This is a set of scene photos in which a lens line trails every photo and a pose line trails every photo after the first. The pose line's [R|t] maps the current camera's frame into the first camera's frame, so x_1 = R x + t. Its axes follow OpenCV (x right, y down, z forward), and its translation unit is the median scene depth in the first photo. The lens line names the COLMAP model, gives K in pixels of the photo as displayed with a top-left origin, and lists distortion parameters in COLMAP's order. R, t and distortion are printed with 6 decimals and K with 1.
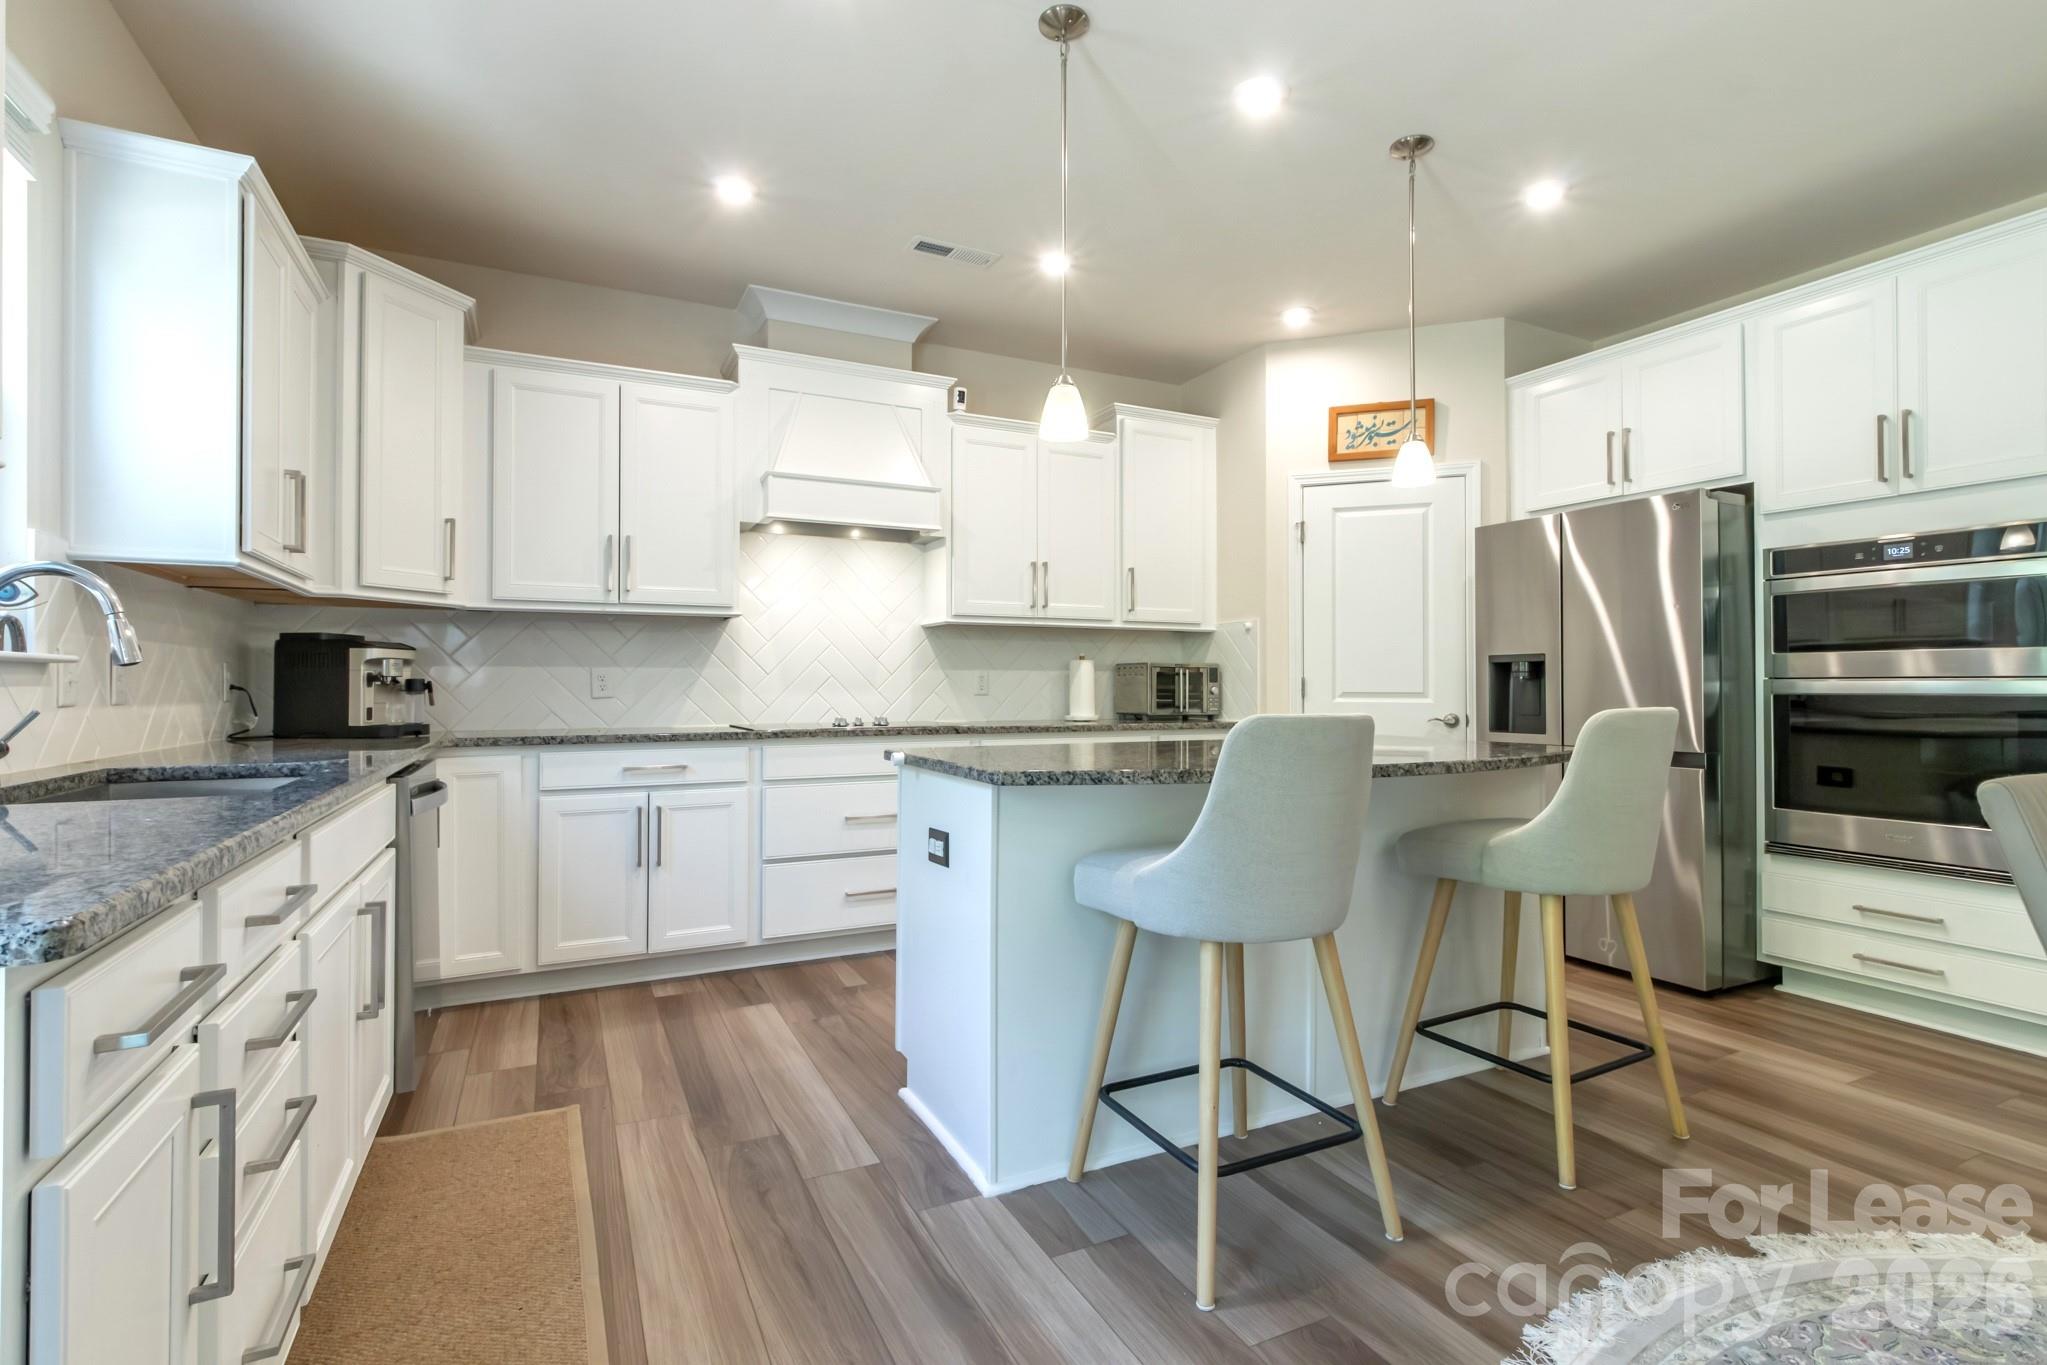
lens RADIAL K [[964.5, 0, 1036.3], [0, 964.5, 682.2], [0, 0, 1]] dist [0.008186, -0.002466]
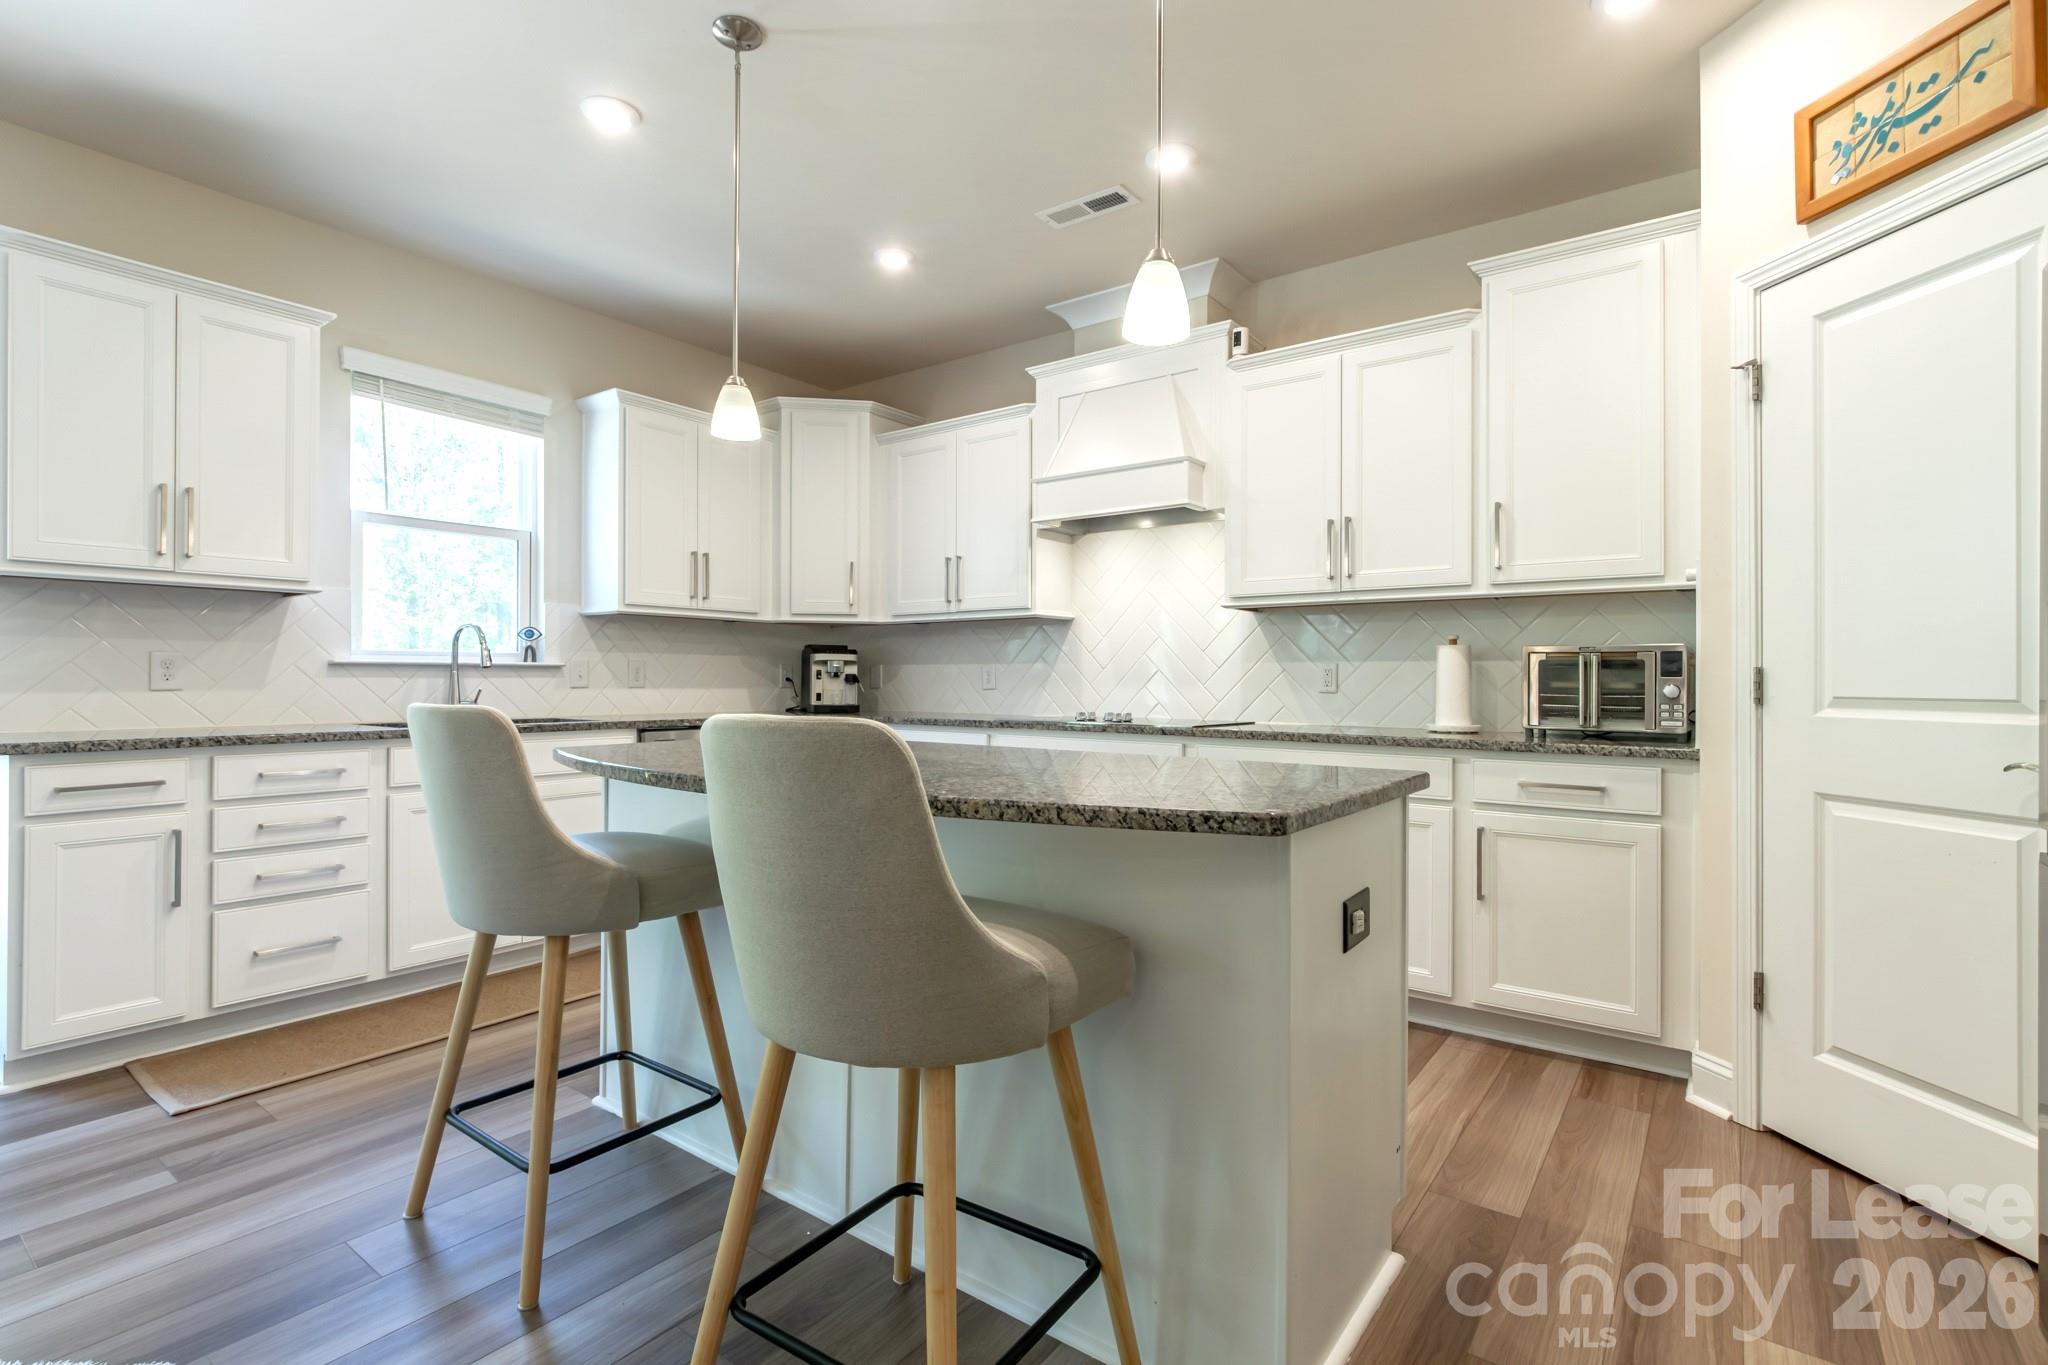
lens RADIAL K [[964.9, 0, 1008.2], [0, 964.9, 672.0], [0, 0, 1]] dist [0.008186, -0.002466]
pose [[0.442384, -0.005074, -0.896811, 0.723900], [-0.001383, 0.999979, -0.006340, 0.002286], [0.896825, 0.004045, 0.442367, 0.545298]]
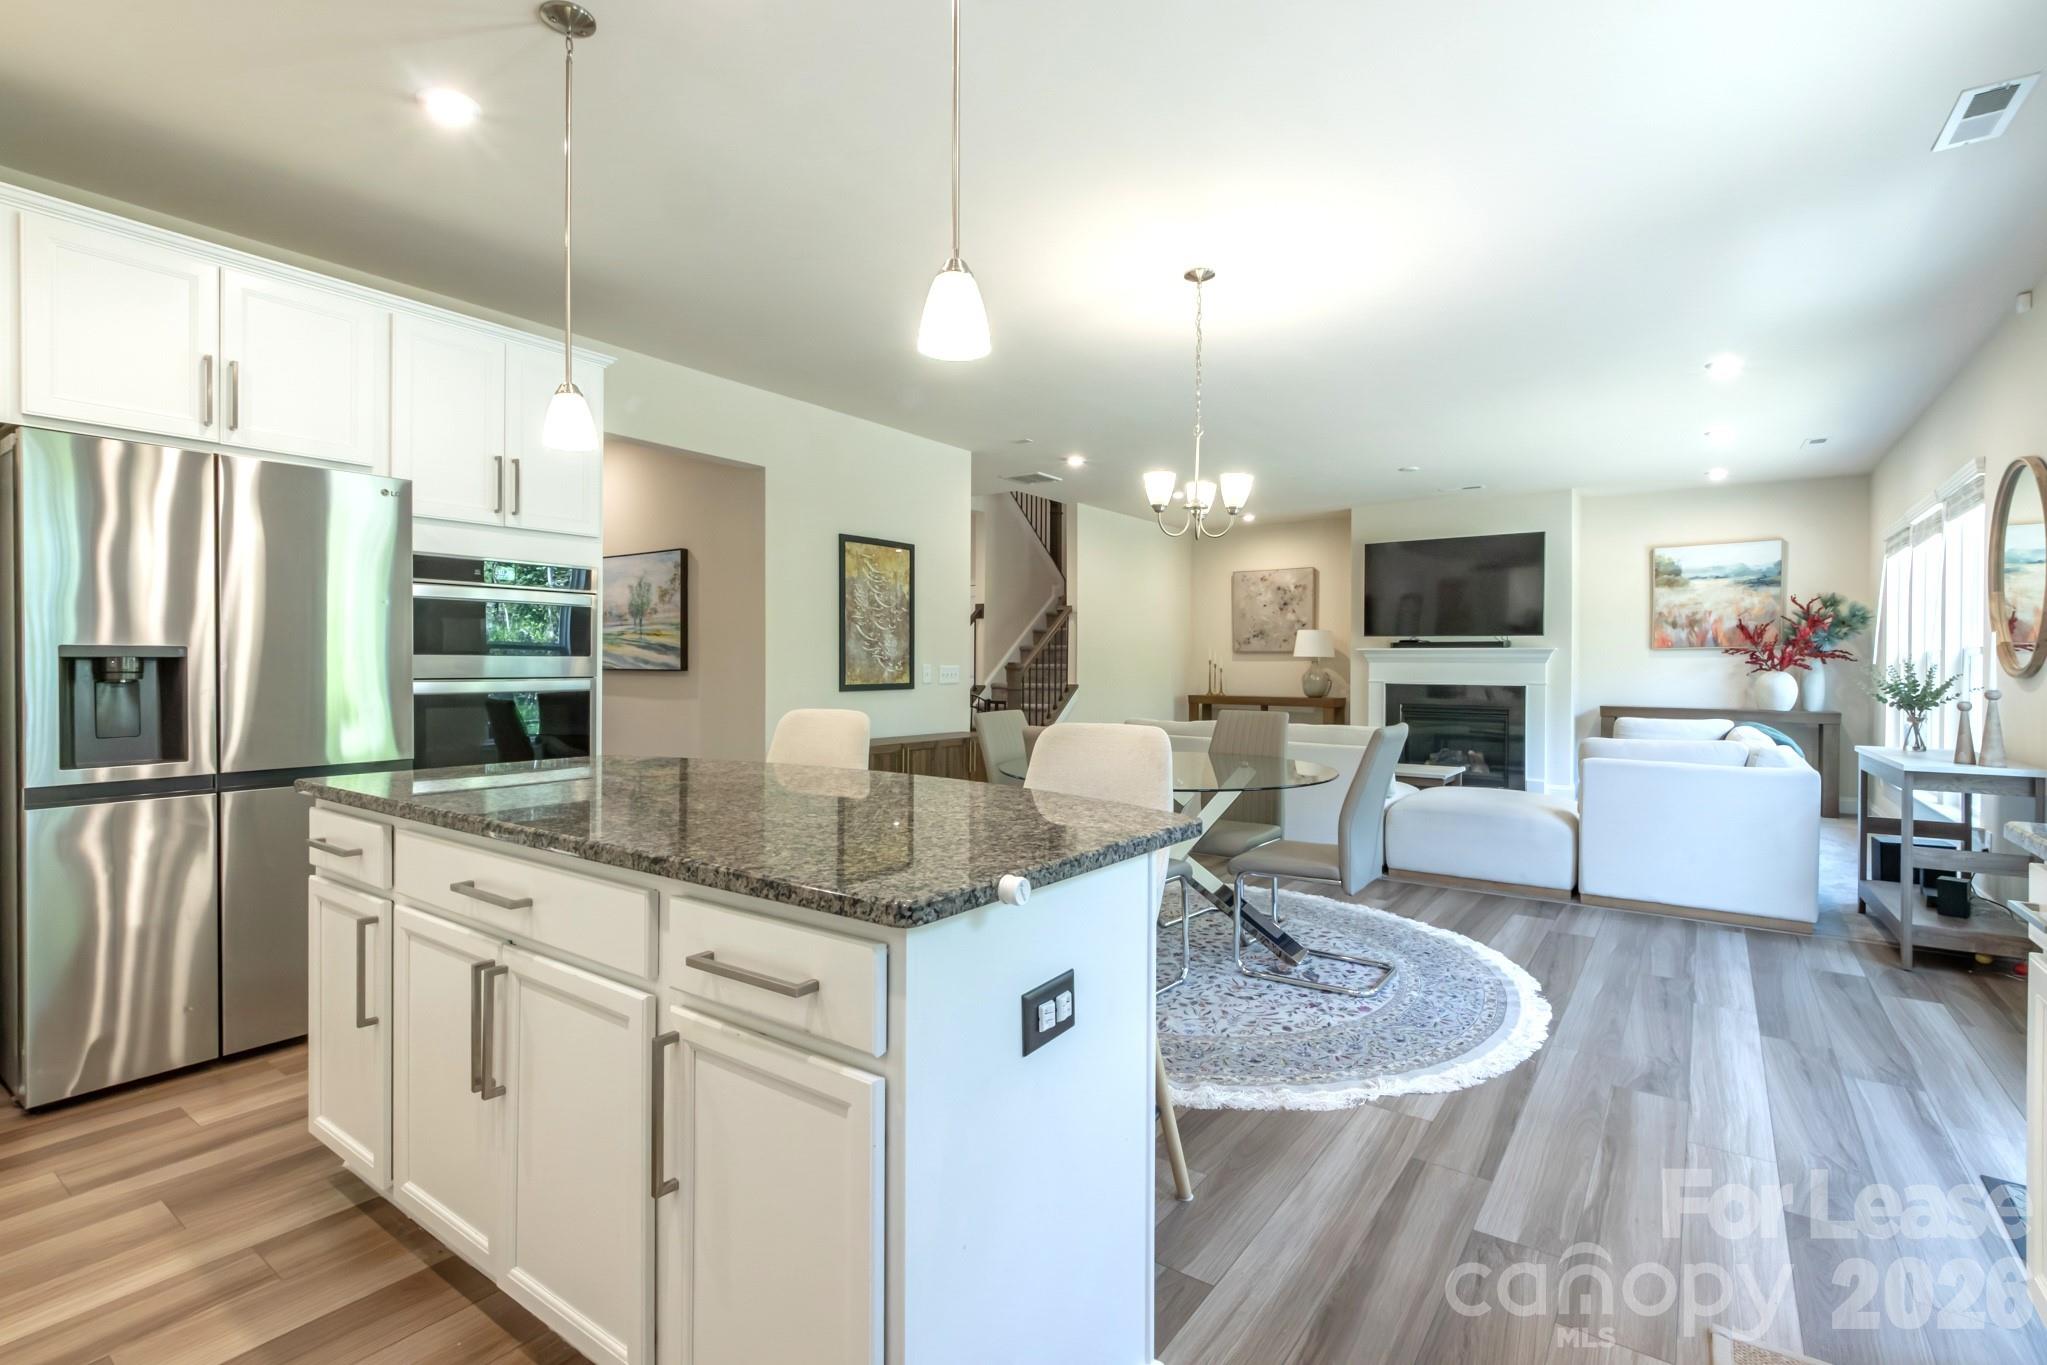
lens RADIAL K [[964.5, 0, 1007.1], [0, 964.5, 670.3], [0, 0, 1]] dist [0.008186, -0.002466]
pose [[-0.456829, -0.009877, 0.889500, -0.402112], [-0.009290, 0.999937, 0.006333, -0.024670], [-0.889506, -0.005370, -0.456892, 0.861342]]
